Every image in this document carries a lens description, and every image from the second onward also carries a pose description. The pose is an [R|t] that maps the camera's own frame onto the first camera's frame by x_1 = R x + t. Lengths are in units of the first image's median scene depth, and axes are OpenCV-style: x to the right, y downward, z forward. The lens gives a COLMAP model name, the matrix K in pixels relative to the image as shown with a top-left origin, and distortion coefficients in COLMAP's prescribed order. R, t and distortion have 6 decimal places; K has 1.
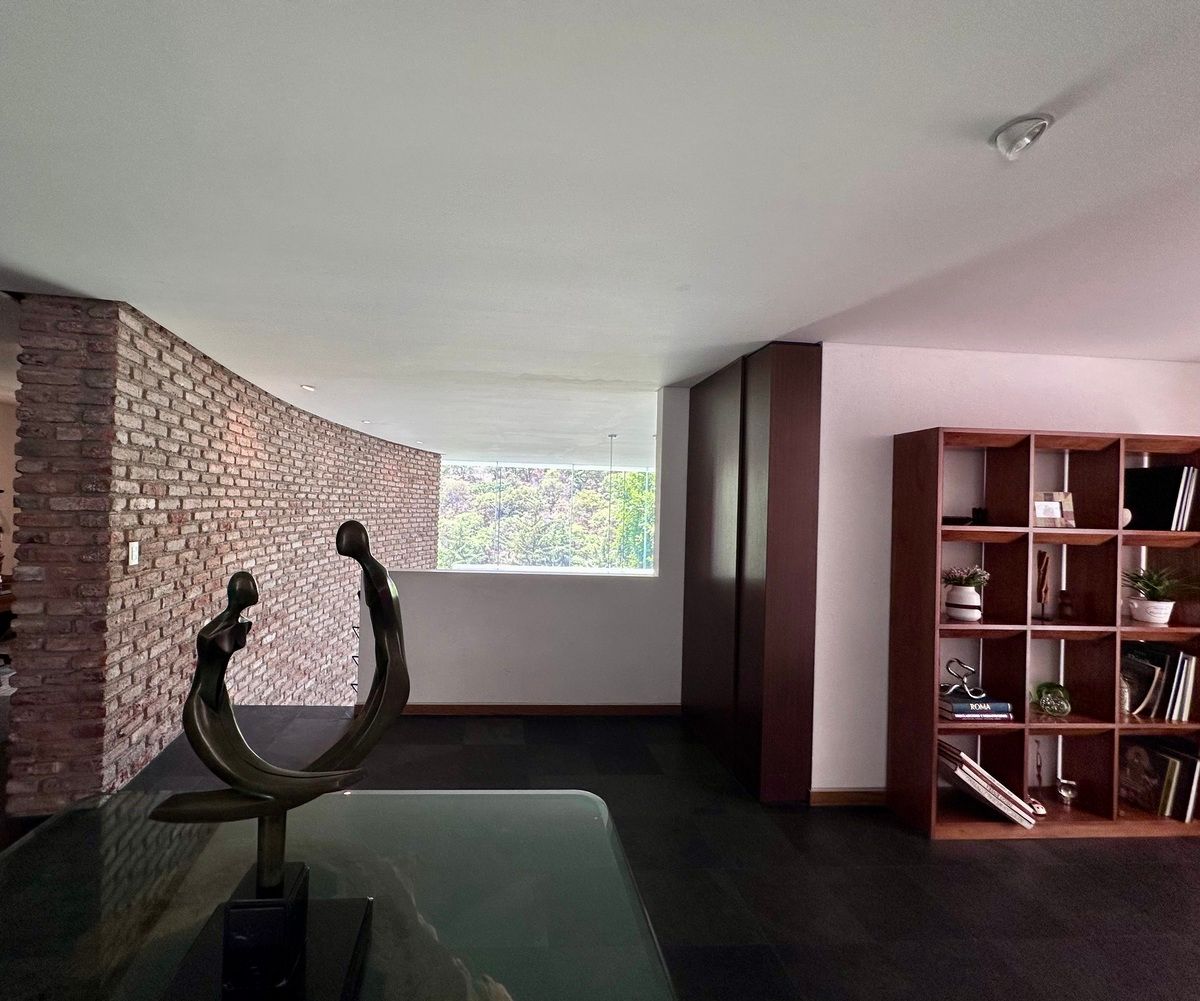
lens RADIAL K [[534.3, 0, 529.6], [0, 534.3, 499.9], [0, 0, 1]] dist [0.001551, -0.000344]
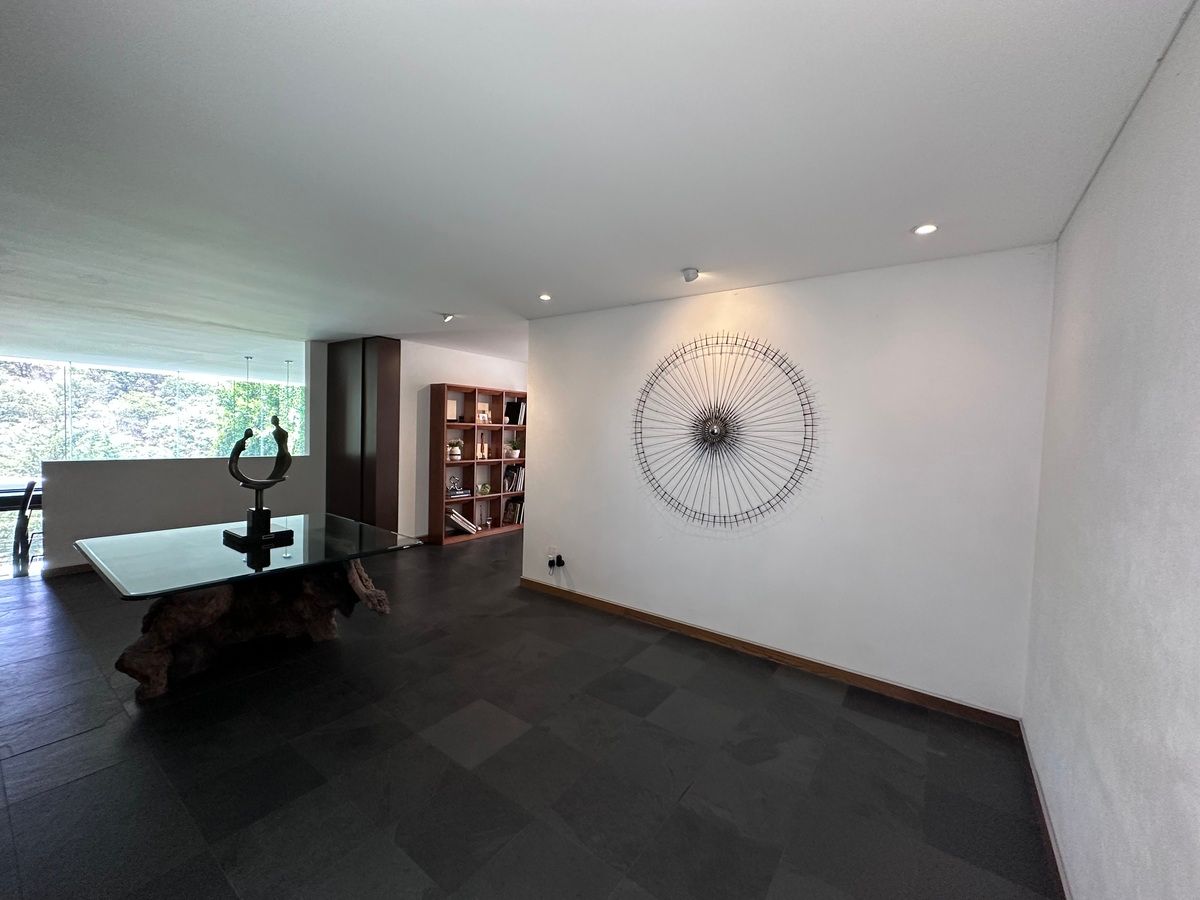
lens RADIAL K [[484.1, 0, 600.0], [0, 484.1, 450.0], [0, 0, 1]] dist [-0.001184, 0.000080]
pose [[0.640989, -0.042103, 0.766394, -0.461289], [-0.021887, 0.997086, 0.073081, -0.005078], [-0.767238, -0.063618, 0.638200, -0.906389]]
